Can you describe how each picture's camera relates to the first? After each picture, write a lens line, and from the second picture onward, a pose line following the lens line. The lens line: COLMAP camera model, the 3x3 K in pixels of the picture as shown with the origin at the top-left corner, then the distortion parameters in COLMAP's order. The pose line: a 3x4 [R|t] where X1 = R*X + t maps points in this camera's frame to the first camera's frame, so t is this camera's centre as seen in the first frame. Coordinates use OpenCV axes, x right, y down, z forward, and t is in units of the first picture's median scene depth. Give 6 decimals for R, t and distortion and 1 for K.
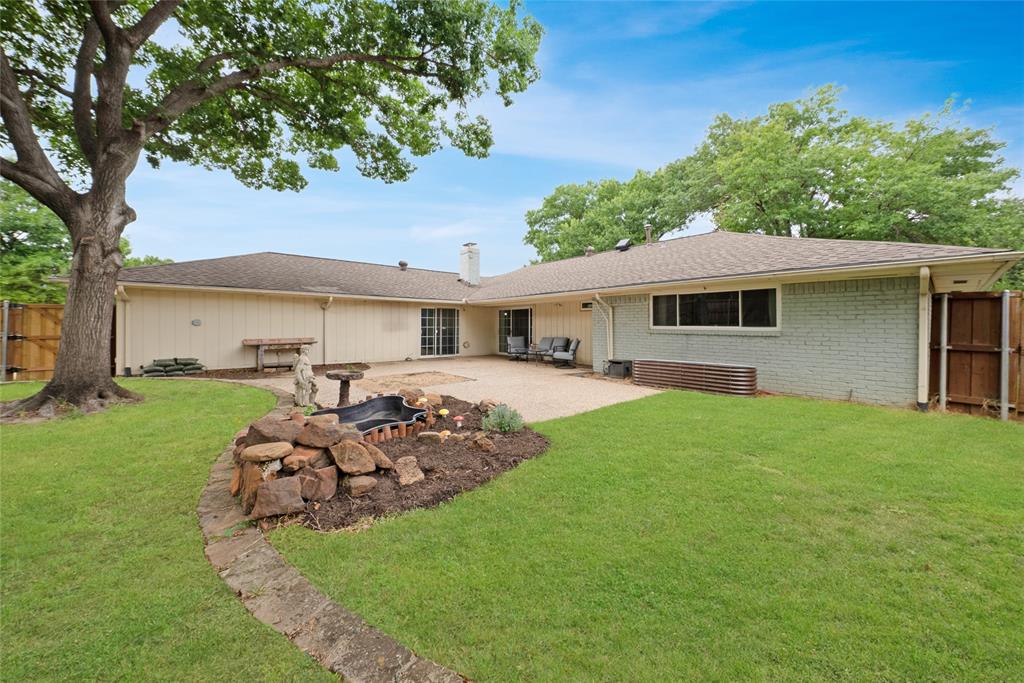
lens RADIAL K [[356.0, 0, 510.2], [0, 356.0, 334.4], [0, 0, 1]] dist [-0.006060, 0.000730]
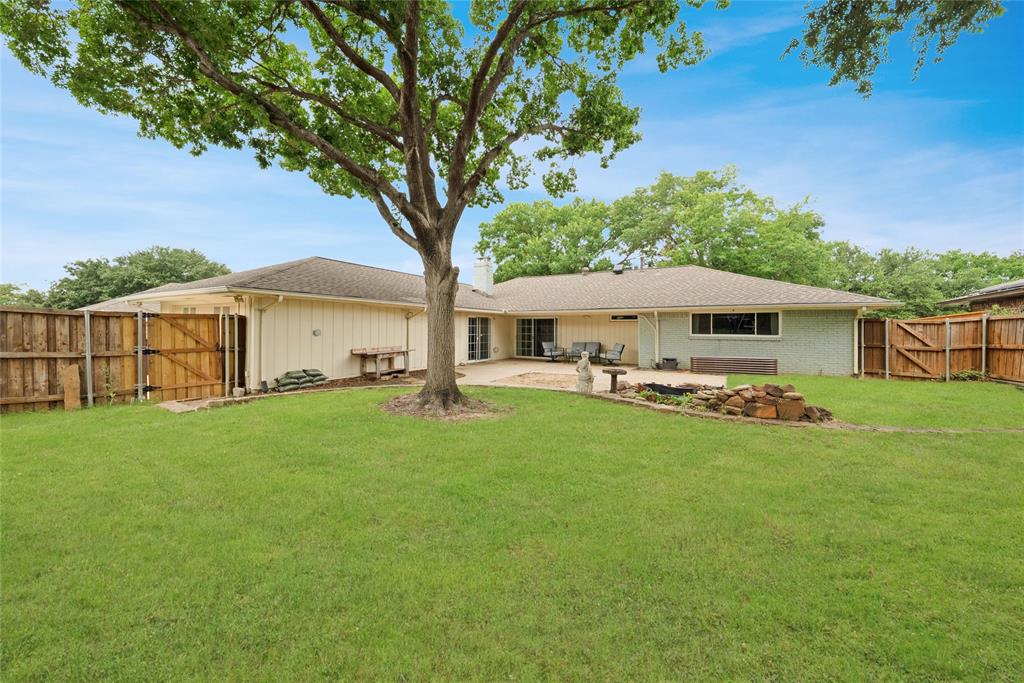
lens RADIAL K [[356.0, 0, 517.6], [0, 356.0, 339.2], [0, 0, 1]] dist [-0.006060, 0.000730]
pose [[0.937942, -0.010666, 0.346628, -0.725071], [0.009290, 0.999941, 0.005631, -0.015943], [-0.346667, -0.002062, 0.937986, -0.117241]]
